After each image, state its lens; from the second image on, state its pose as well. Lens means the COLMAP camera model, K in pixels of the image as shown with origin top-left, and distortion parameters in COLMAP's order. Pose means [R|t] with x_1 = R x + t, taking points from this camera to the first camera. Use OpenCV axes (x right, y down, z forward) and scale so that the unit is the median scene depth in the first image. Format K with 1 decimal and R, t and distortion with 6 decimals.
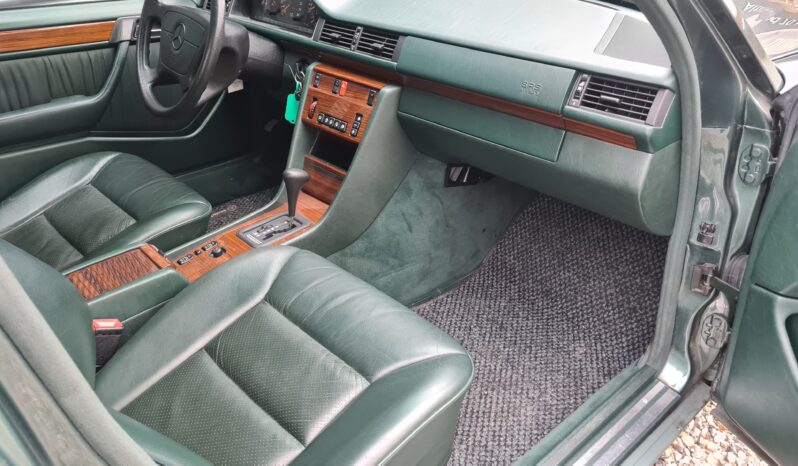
lens RADIAL K [[613.1, 0, 404.8], [0, 613.1, 231.5], [0, 0, 1]] dist [0.054775, -0.034701]
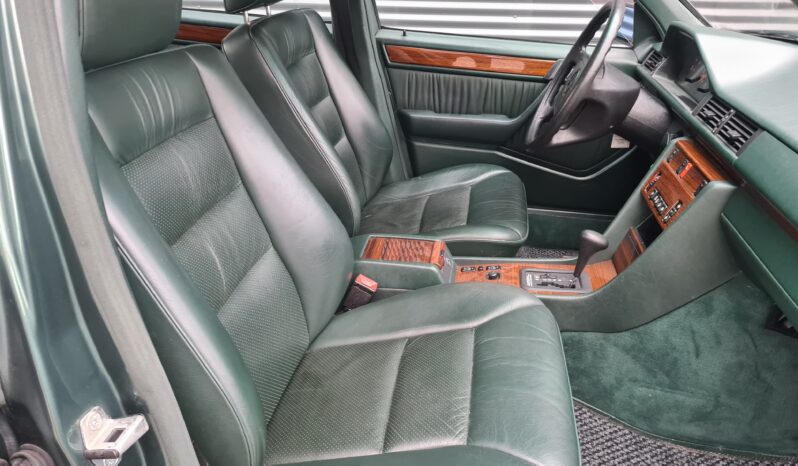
lens RADIAL K [[613.1, 0, 403.2], [0, 613.1, 231.0], [0, 0, 1]] dist [0.054775, -0.034701]
pose [[0.631911, 0.365570, -0.683409, 0.276428], [-0.417490, 0.903463, 0.097251, -0.070293], [0.652986, 0.223862, 0.723529, 0.111912]]
